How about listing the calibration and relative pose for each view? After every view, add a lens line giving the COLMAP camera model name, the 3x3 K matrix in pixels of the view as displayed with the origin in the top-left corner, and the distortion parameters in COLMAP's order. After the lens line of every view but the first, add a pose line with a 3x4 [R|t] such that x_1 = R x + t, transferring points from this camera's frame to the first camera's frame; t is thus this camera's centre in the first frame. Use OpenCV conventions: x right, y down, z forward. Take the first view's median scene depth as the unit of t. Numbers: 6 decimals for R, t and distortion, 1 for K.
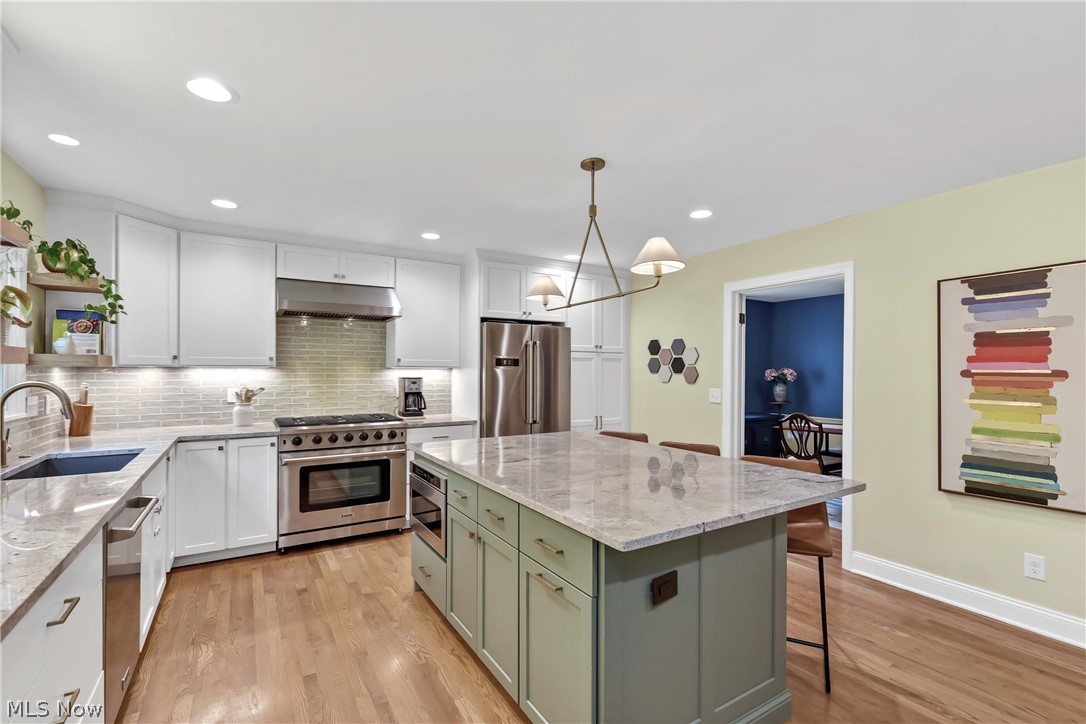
lens RADIAL K [[487.1, 0, 524.2], [0, 487.1, 370.0], [0, 0, 1]] dist [-0.001193, -0.000012]
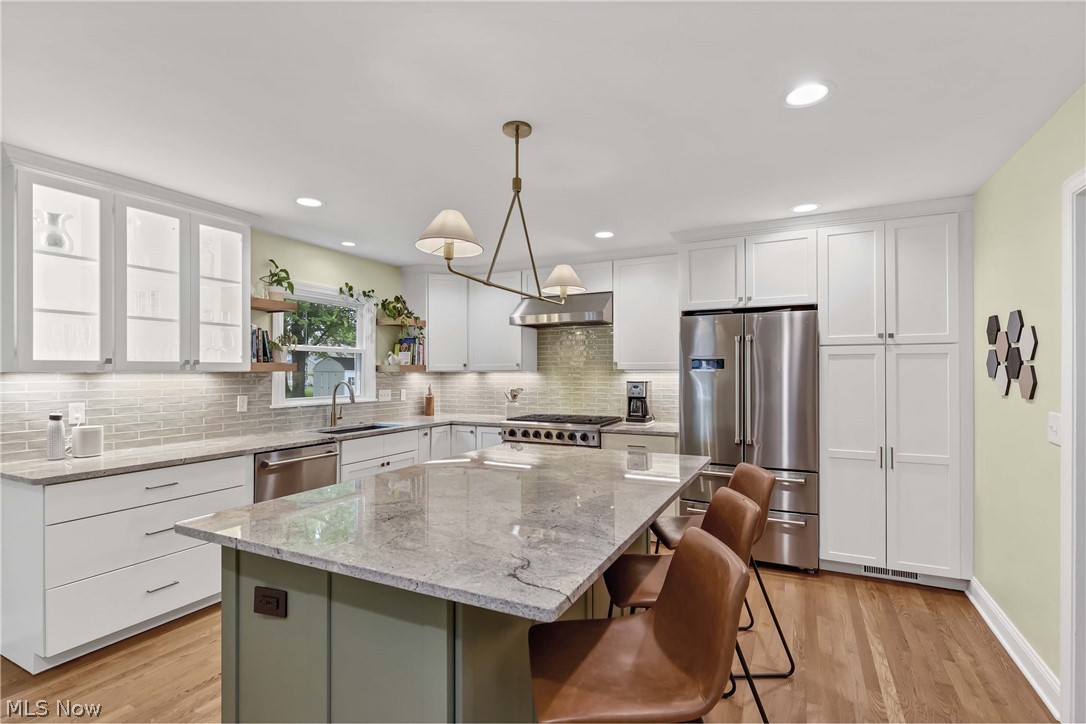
lens RADIAL K [[499.5, 0, 551.6], [0, 499.5, 369.6], [0, 0, 1]] dist [-0.000028, 0.000122]
pose [[0.541423, -0.008120, -0.840711, 0.604130], [0.003775, 0.999967, -0.007227, -0.001454], [0.840742, 0.000739, 0.541435, 0.394283]]
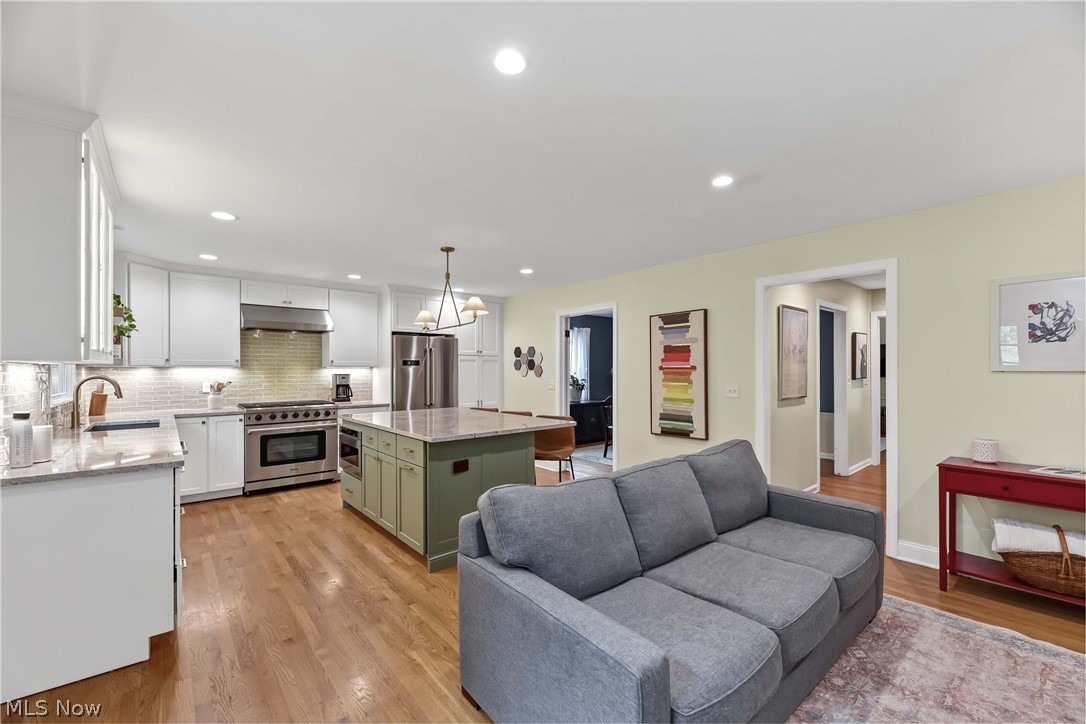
lens RADIAL K [[456.9, 0, 526.3], [0, 456.9, 370.2], [0, 0, 1]] dist [-0.002053, -0.002324]
pose [[0.988802, -0.005957, 0.149113, 0.117025], [0.006053, 0.999982, -0.000193, 0.009545], [-0.149109, 0.001094, 0.988820, -0.448911]]
